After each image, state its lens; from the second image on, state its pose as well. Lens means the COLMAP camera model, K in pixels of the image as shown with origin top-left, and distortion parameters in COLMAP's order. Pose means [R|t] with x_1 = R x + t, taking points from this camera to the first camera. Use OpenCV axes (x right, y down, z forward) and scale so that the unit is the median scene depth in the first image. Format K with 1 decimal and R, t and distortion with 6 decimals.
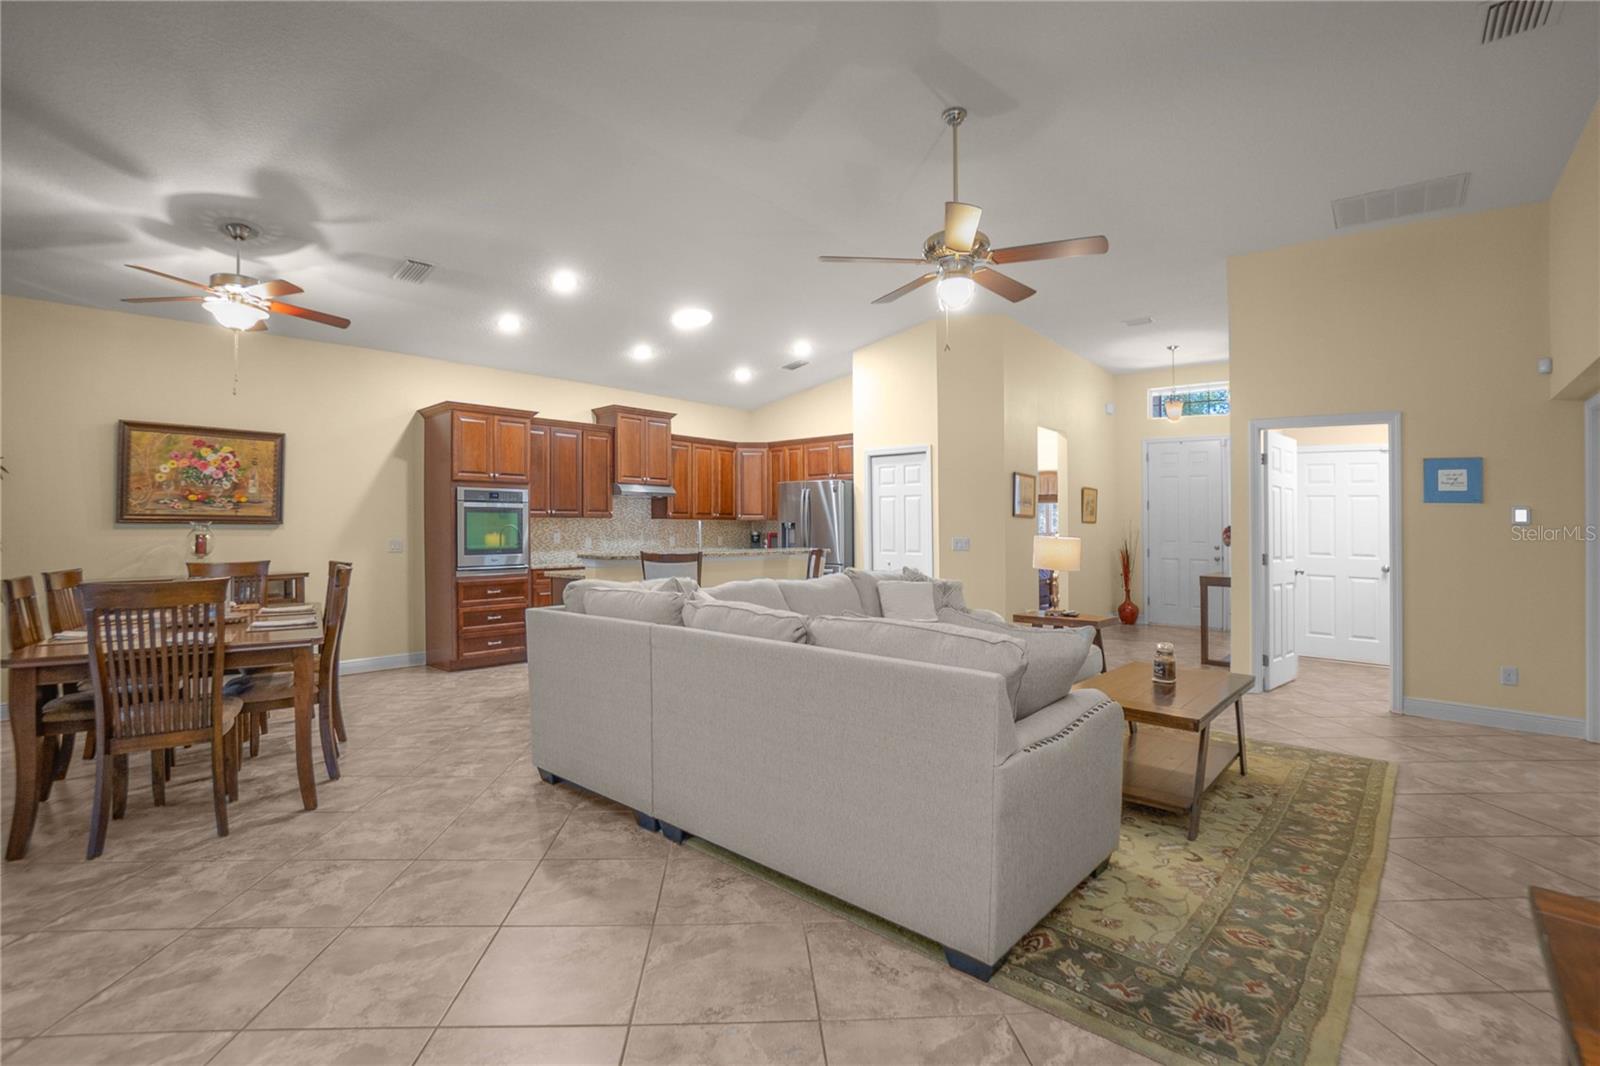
lens RADIAL K [[716.8, 0, 769.6], [0, 716.8, 521.5], [0, 0, 1]] dist [-0.045767, 0.006180]
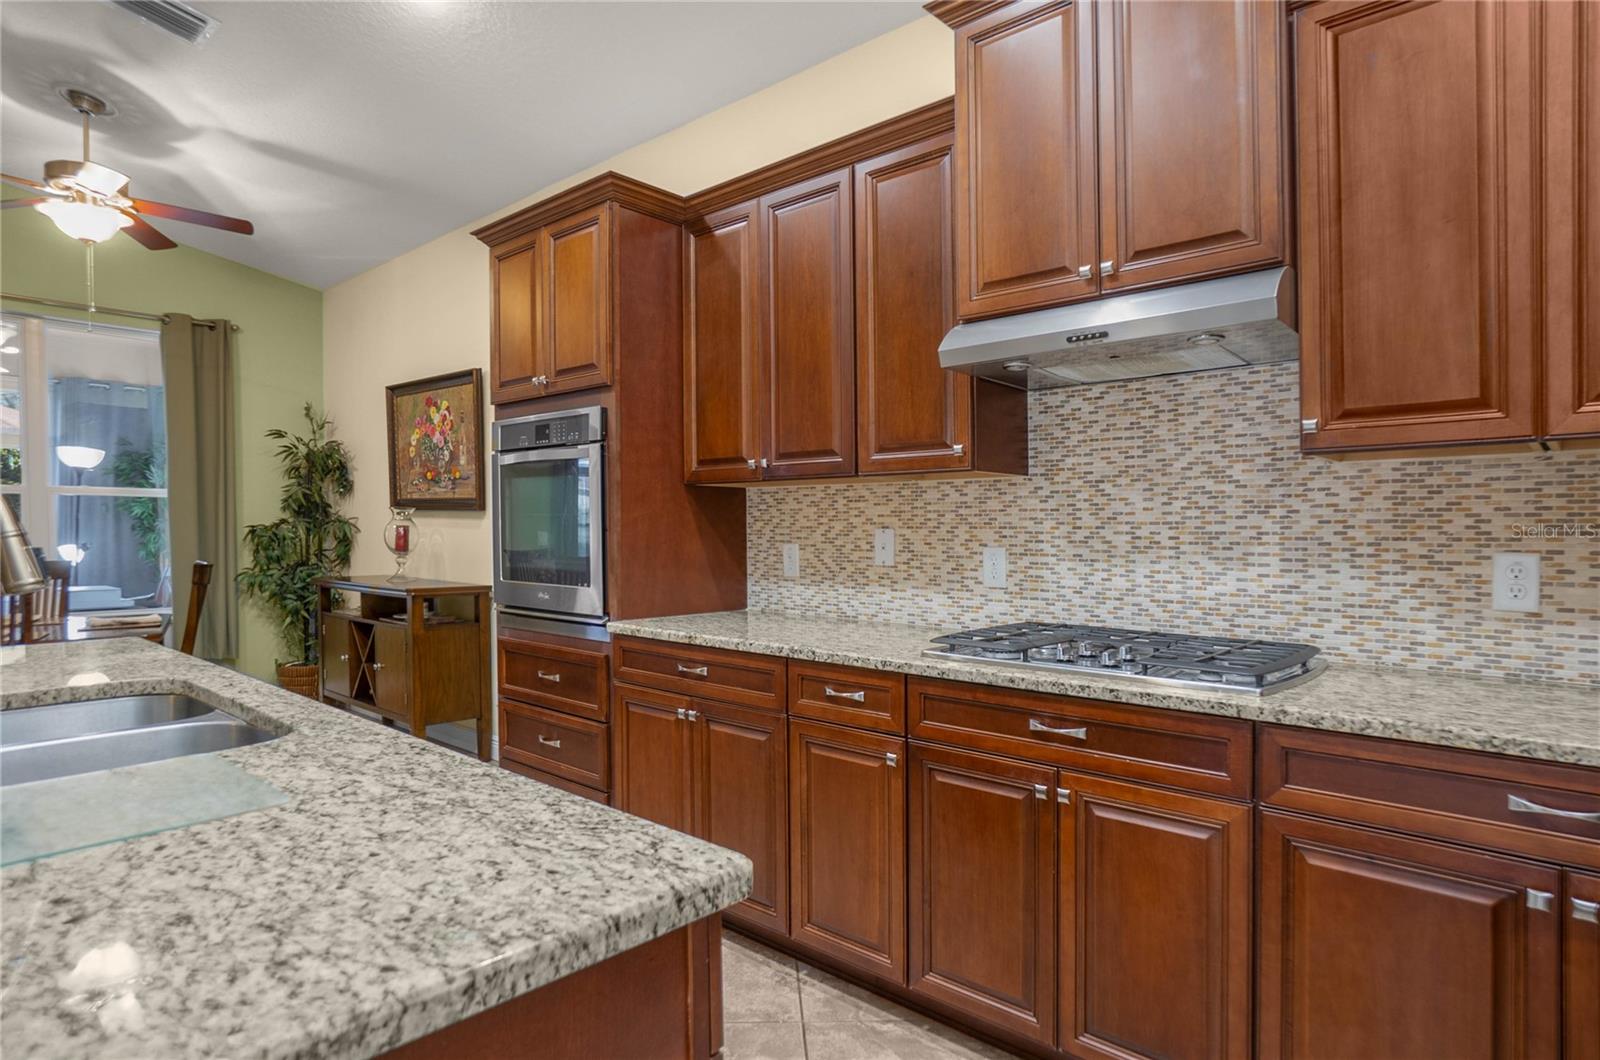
lens RADIAL K [[892.0, 0, 790.4], [0, 892.0, 518.2], [0, 0, 1]] dist [-0.025808, 0.000464]
pose [[0.001434, -0.009038, -0.999958, 0.111420], [0.004221, 0.999950, -0.009032, 0.019655], [0.999990, -0.004207, 0.001472, 1.300574]]
